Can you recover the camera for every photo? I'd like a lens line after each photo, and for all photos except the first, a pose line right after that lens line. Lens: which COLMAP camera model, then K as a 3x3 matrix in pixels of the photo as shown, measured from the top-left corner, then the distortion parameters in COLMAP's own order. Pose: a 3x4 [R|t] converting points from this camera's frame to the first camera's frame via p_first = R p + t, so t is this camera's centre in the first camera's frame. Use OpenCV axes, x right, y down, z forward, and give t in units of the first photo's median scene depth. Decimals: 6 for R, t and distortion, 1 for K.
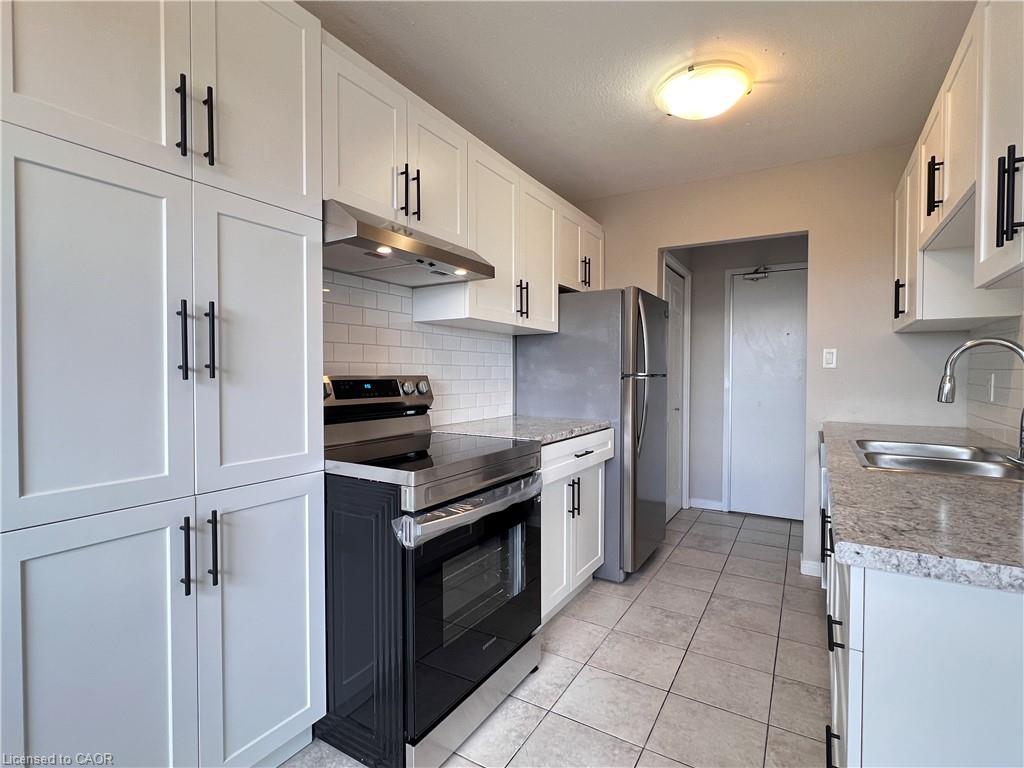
lens RADIAL K [[503.4, 0, 508.8], [0, 503.4, 383.3], [0, 0, 1]] dist [-0.004766, -0.000152]
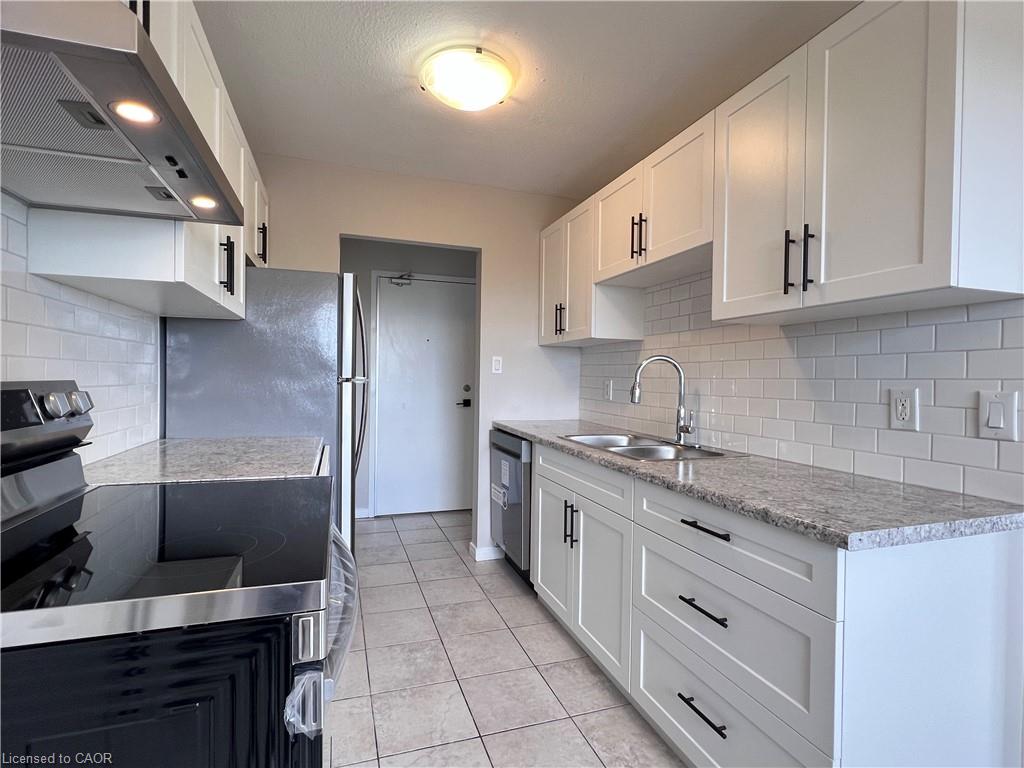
lens RADIAL K [[502.3, 0, 510.4], [0, 502.3, 383.2], [0, 0, 1]] dist [-0.003738, 0.000632]
pose [[0.644250, -0.000990, 0.764815, -0.291384], [0.000813, 0.999999, 0.000610, -0.012889], [-0.764815, 0.000229, 0.644250, 0.340531]]
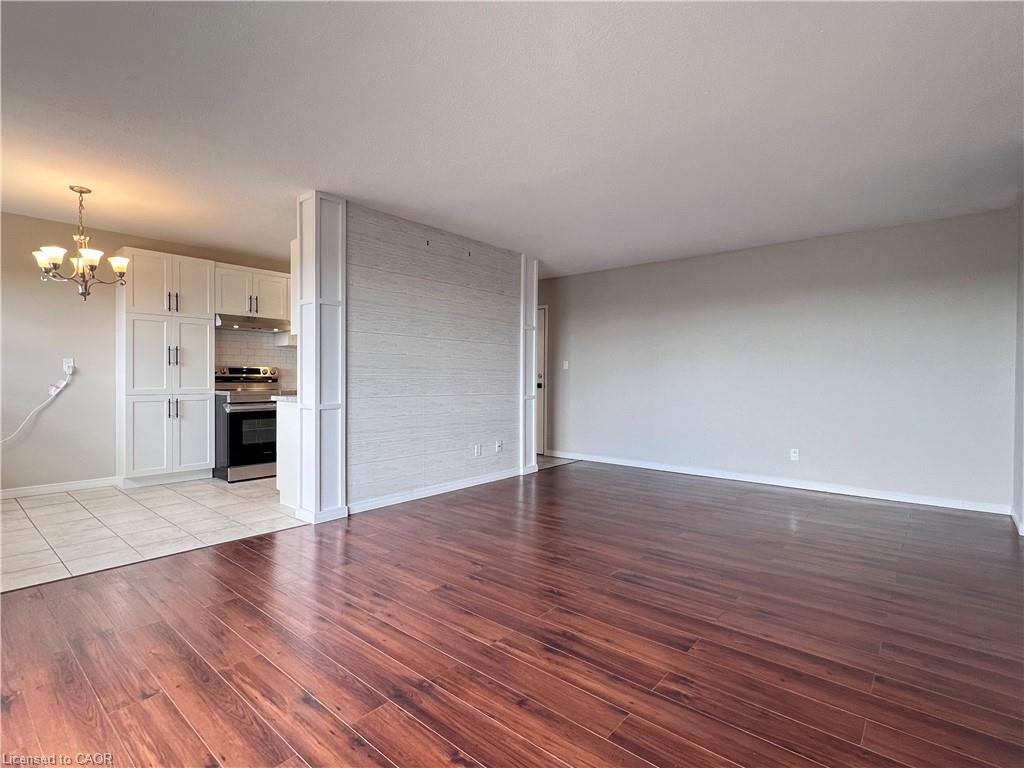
lens RADIAL K [[502.3, 0, 512.7], [0, 502.3, 381.0], [0, 0, 1]] dist [-0.003738, 0.000632]
pose [[0.986093, 0.004934, -0.166124, 1.563867], [-0.006811, 0.999919, -0.010732, 0.081148], [0.166057, 0.011714, 0.986046, -1.436311]]
